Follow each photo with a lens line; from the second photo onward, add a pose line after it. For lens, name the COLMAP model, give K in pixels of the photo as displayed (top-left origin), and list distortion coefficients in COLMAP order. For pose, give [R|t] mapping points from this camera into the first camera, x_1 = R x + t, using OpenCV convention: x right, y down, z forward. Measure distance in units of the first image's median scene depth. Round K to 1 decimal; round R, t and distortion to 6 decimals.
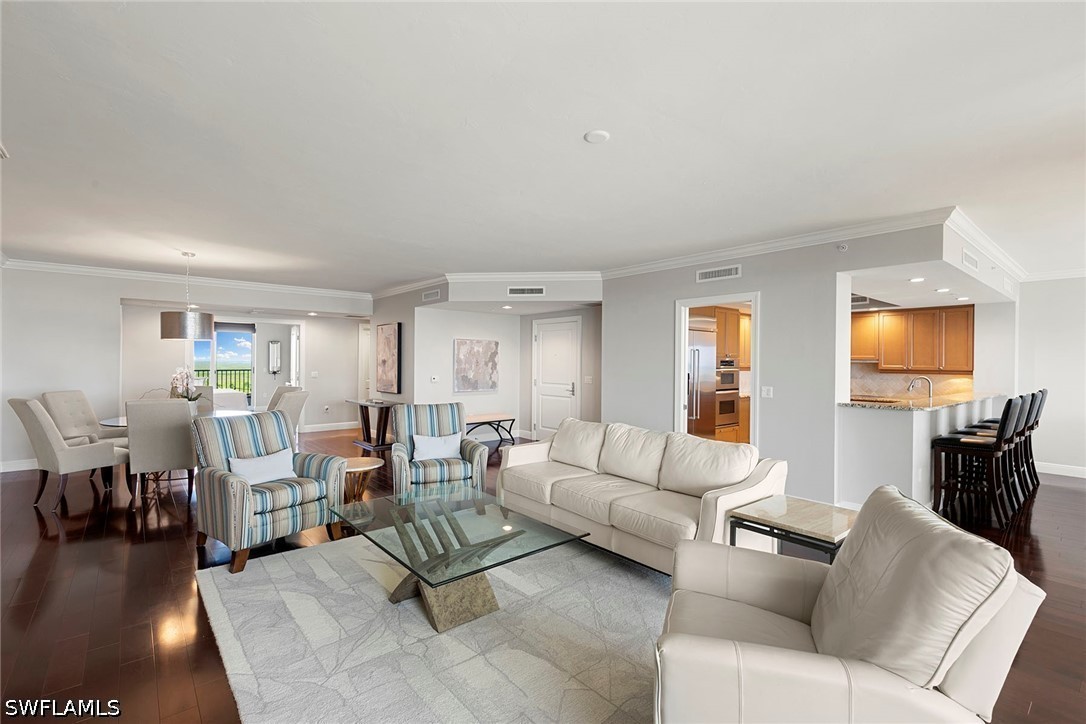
lens RADIAL K [[490.7, 0, 545.2], [0, 490.7, 362.8], [0, 0, 1]] dist [0.007882, -0.000493]
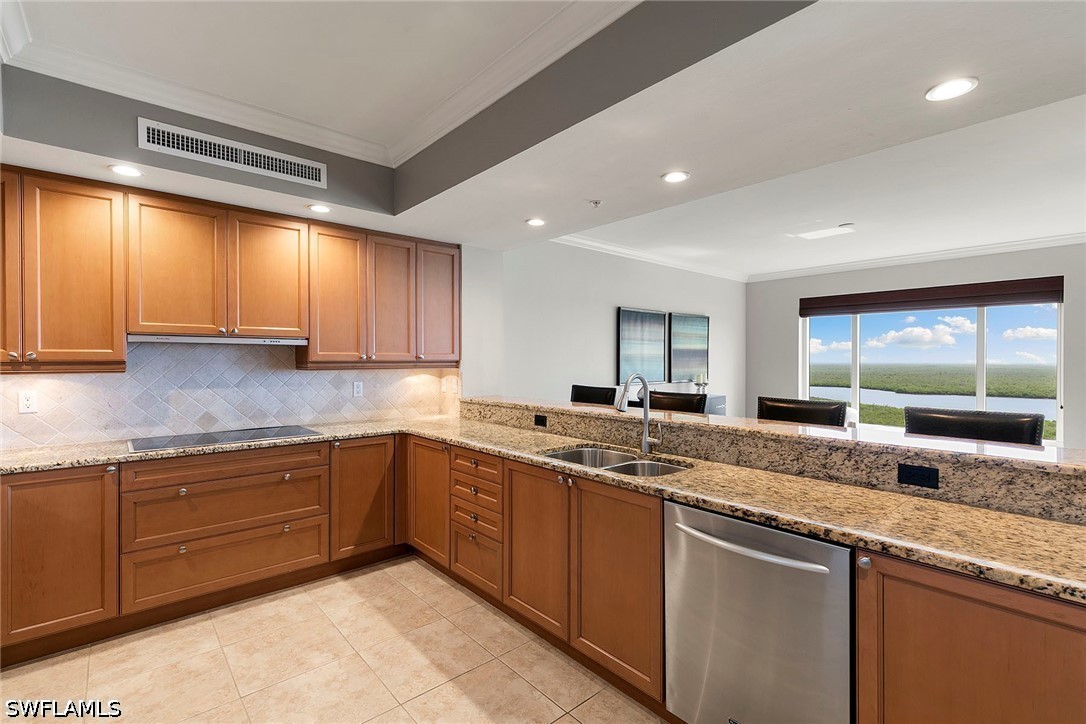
lens RADIAL K [[490.7, 0, 545.2], [0, 490.7, 362.8], [0, 0, 1]] dist [0.007882, -0.000493]
pose [[-0.022691, -0.017896, 0.999582, 0.279064], [0.004753, 0.999827, 0.018009, 0.008480], [-0.999731, 0.005160, -0.022602, 0.868004]]
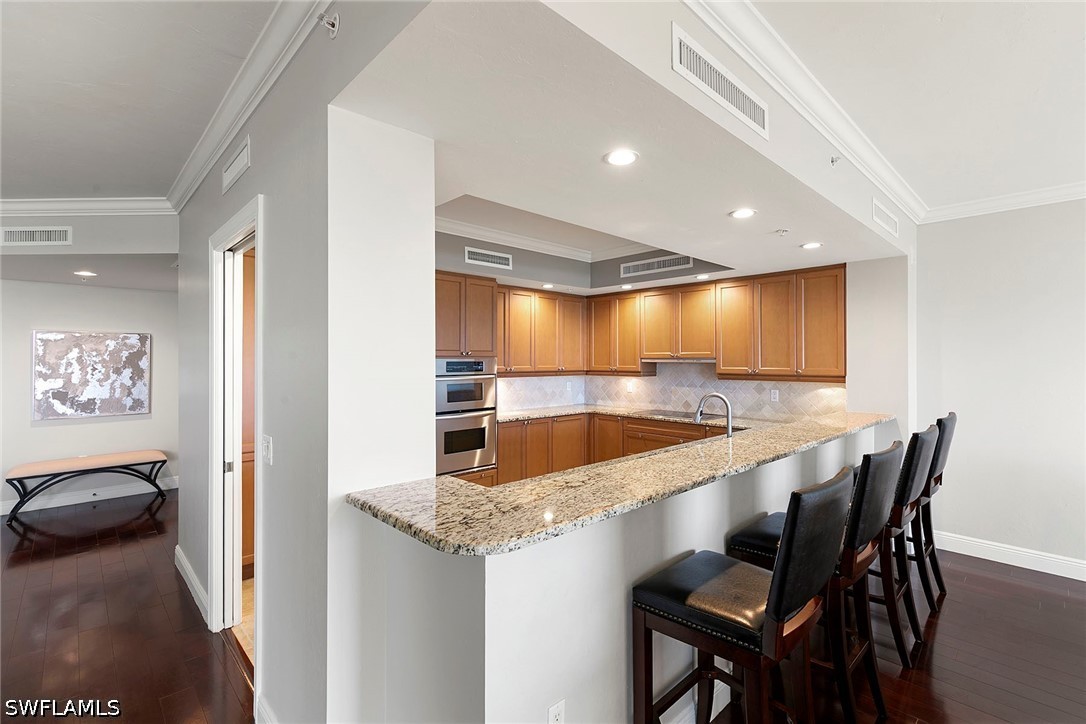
lens RADIAL K [[491.3, 0, 545.9], [0, 491.3, 359.6], [0, 0, 1]] dist [0.005115, -0.000099]
pose [[0.997772, -0.010351, 0.065915, 0.447595], [0.010601, 0.999938, -0.003435, -0.004921], [-0.065876, 0.004126, 0.997819, 0.414587]]
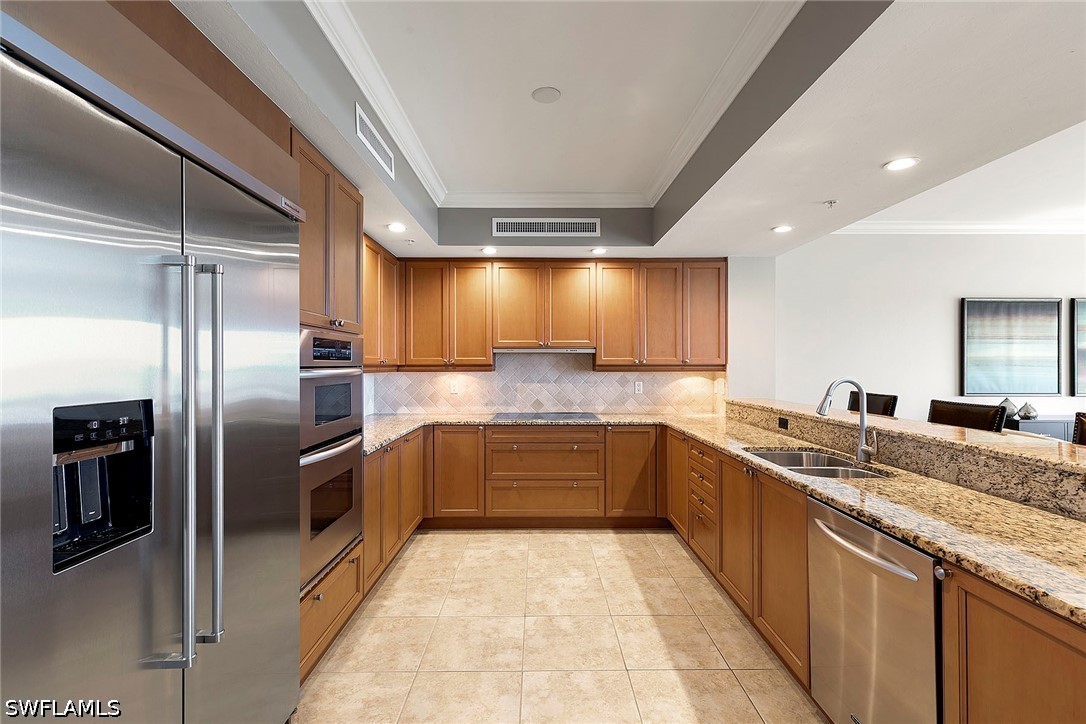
lens RADIAL K [[488.0, 0, 544.2], [0, 488.0, 363.4], [0, 0, 1]] dist [0.008358, -0.000479]
pose [[0.634606, -0.010194, 0.772769, 0.234226], [0.010821, 0.999932, 0.004304, 0.009163], [-0.772760, 0.005630, 0.634673, 0.747500]]
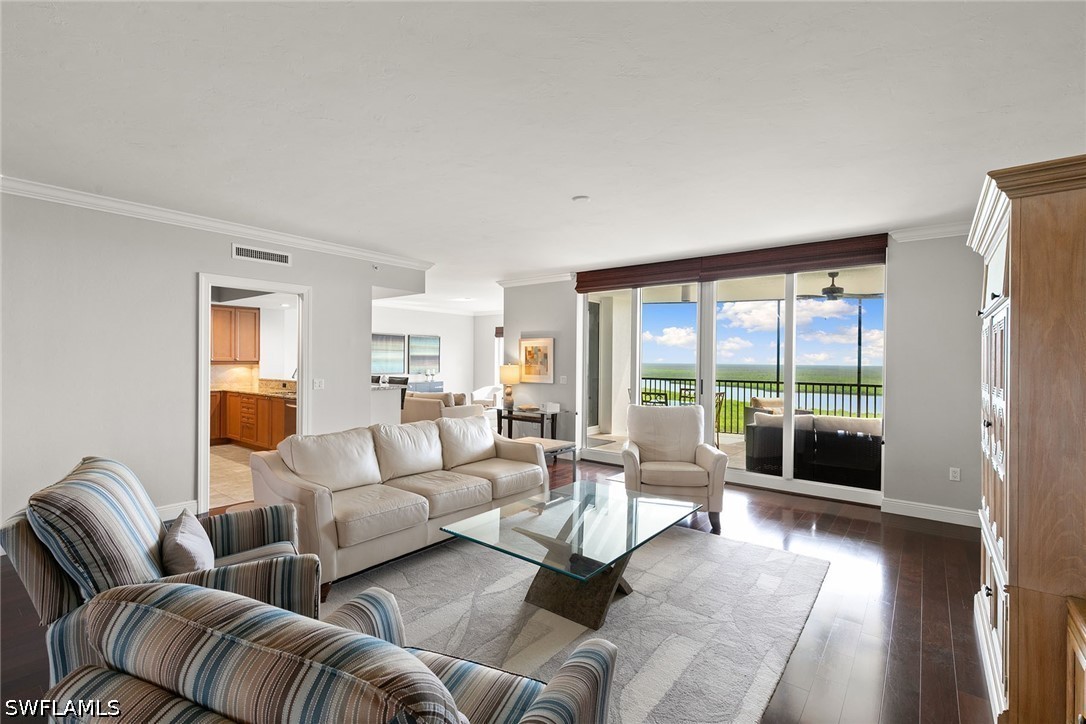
lens RADIAL K [[486.8, 0, 545.4], [0, 486.8, 359.4], [0, 0, 1]] dist [0.000125, -0.000105]
pose [[-0.203177, -0.011621, 0.979073, -0.463535], [-0.005389, 0.999928, 0.010750, -0.004708], [-0.979127, -0.003092, -0.203225, 0.513325]]
